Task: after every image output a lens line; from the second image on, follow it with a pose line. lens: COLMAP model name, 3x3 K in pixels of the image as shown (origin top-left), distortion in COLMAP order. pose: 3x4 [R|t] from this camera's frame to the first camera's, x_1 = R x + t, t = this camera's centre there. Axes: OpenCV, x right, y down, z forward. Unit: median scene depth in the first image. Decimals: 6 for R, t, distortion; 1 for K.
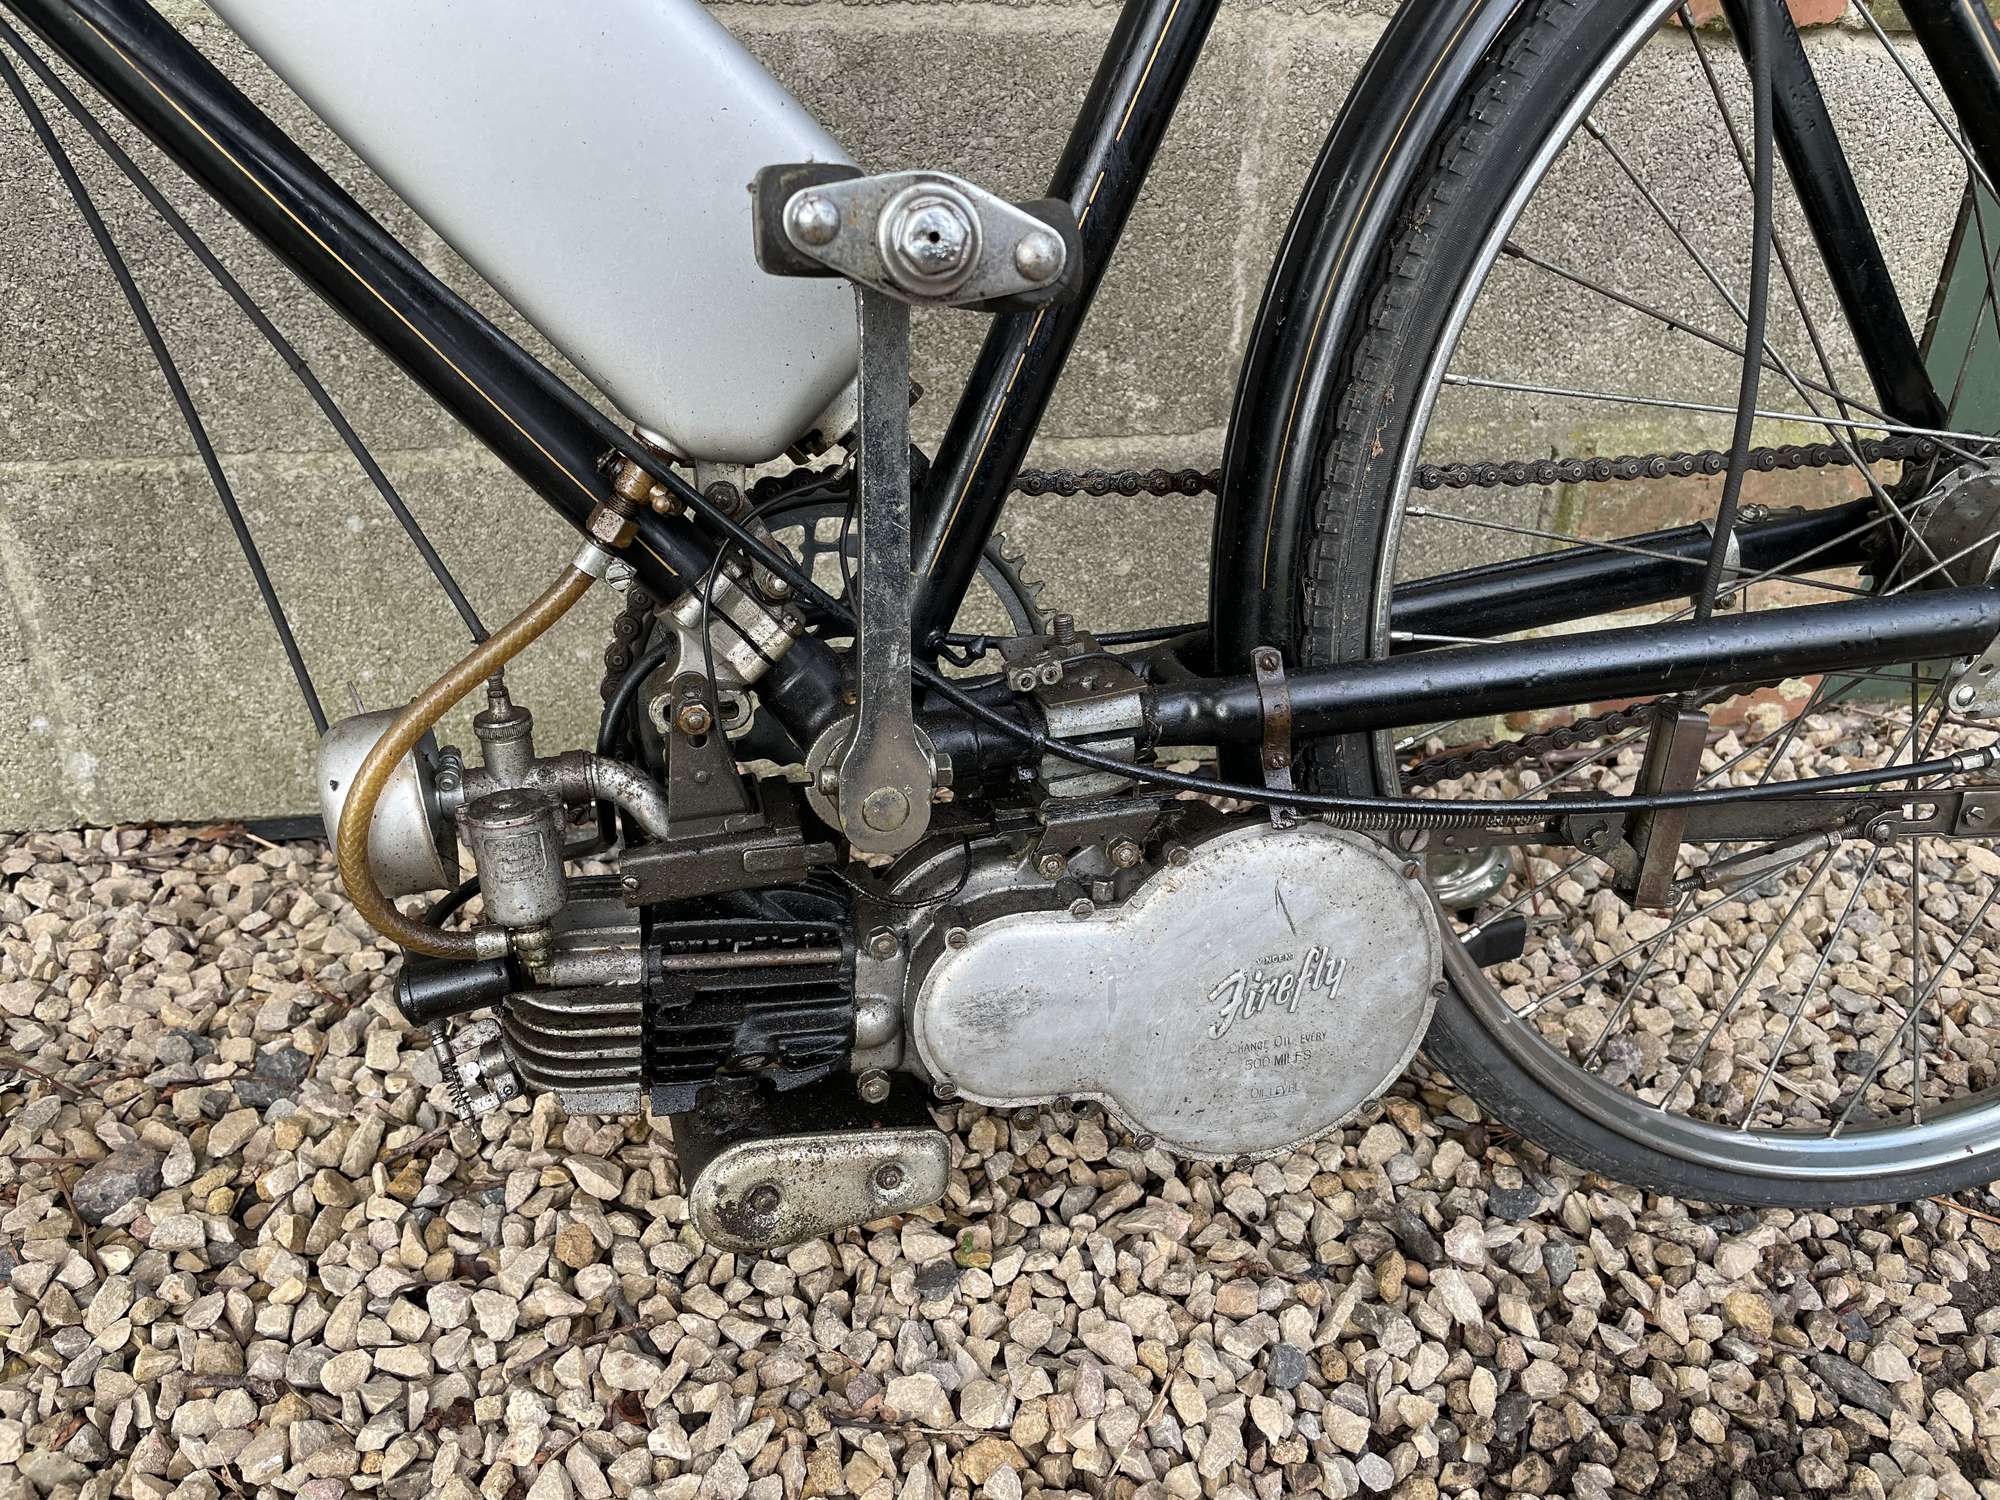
lens RADIAL K [[1547.4, 0, 1012.0], [0, 1547.4, 740.8], [0, 0, 1]] dist [0.074419, -0.113838]
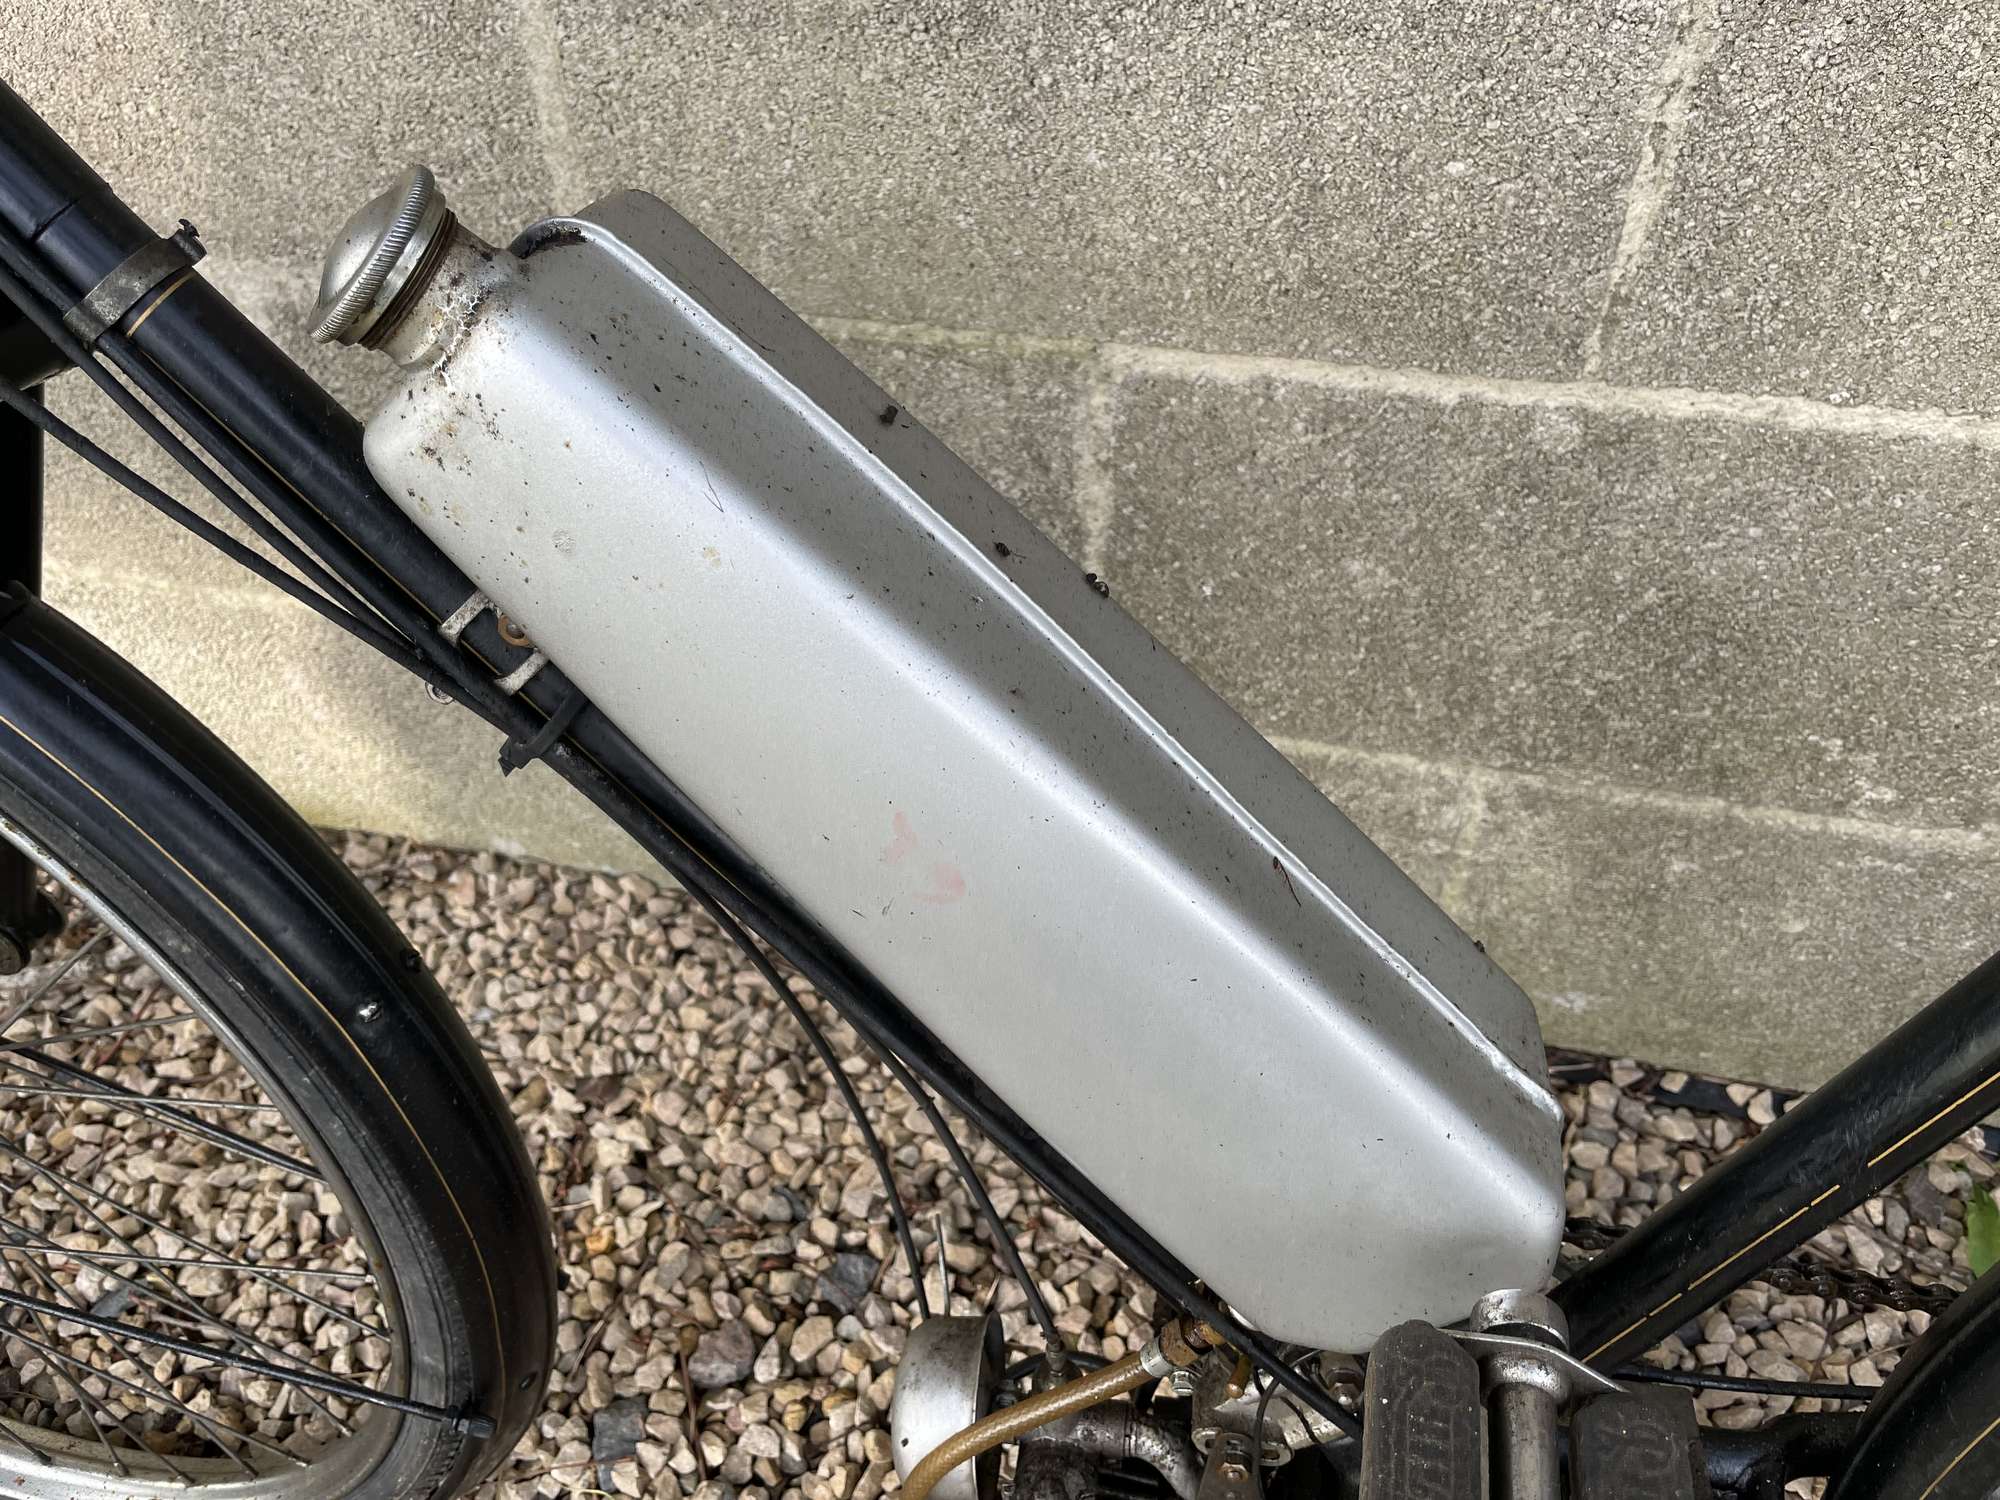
lens RADIAL K [[1547.4, 0, 995.5], [0, 1547.4, 731.9], [0, 0, 1]] dist [0.074419, -0.113838]
pose [[0.912714, 0.239672, -0.330923, -0.101975], [-0.141674, 0.945285, 0.293879, -0.587690], [0.383251, -0.221344, 0.896730, 0.114372]]
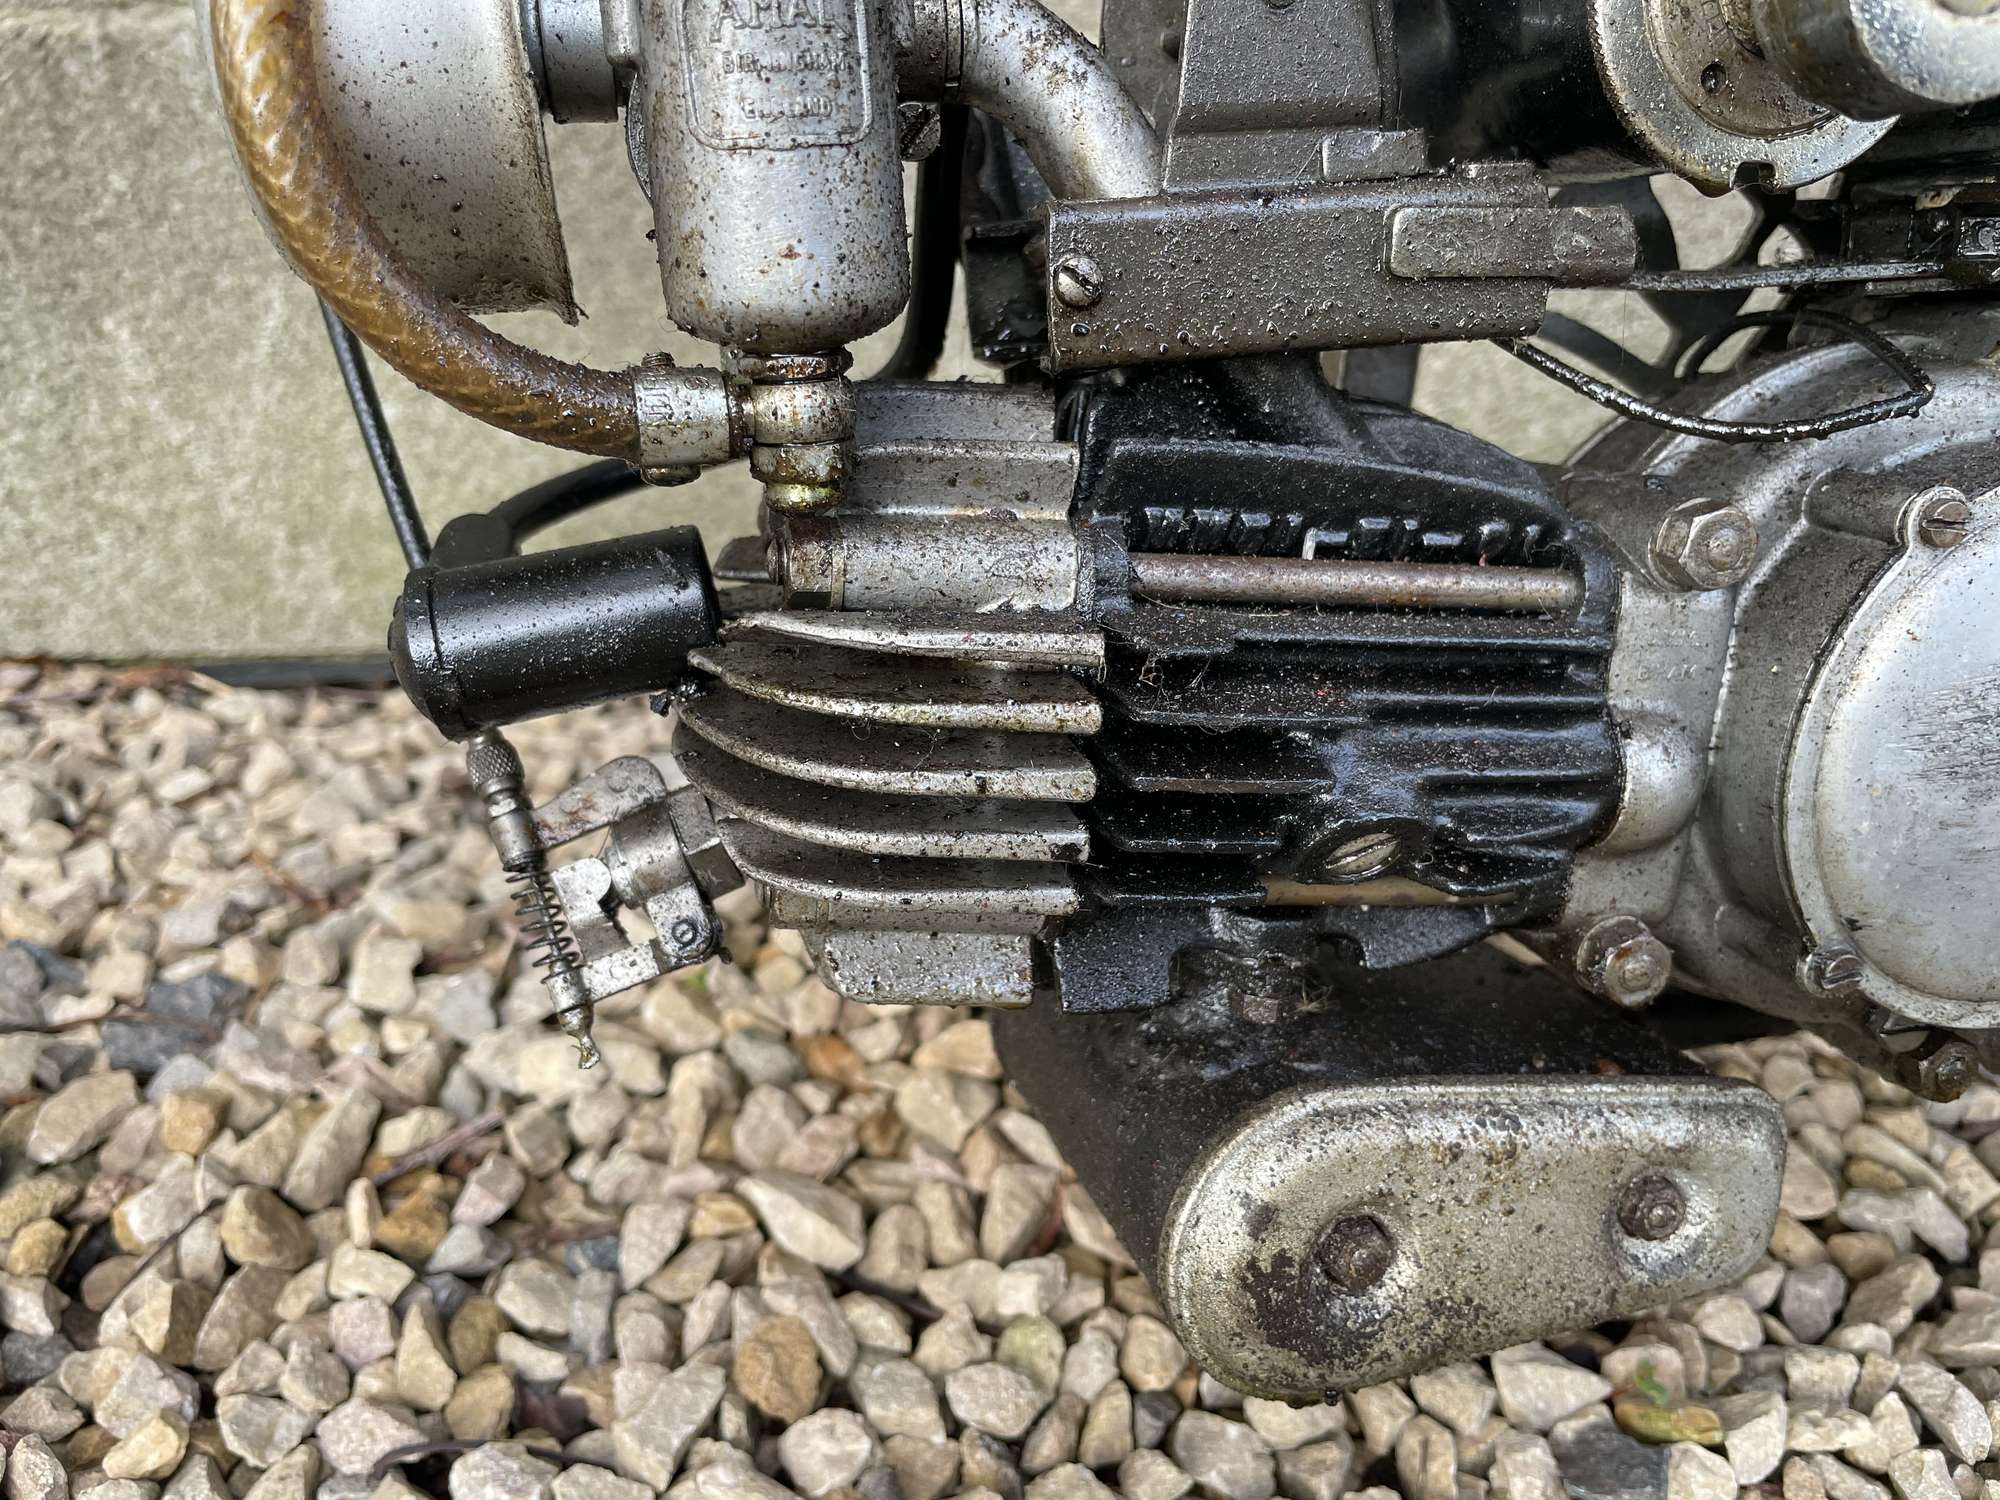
lens RADIAL K [[1547.4, 0, 996.6], [0, 1547.4, 738.1], [0, 0, 1]] dist [0.074419, -0.113838]
pose [[0.999349, 0.008907, -0.034962, -0.203502], [-0.011460, 0.997229, -0.073504, 0.175990], [0.034211, 0.073857, 0.996682, 0.543311]]
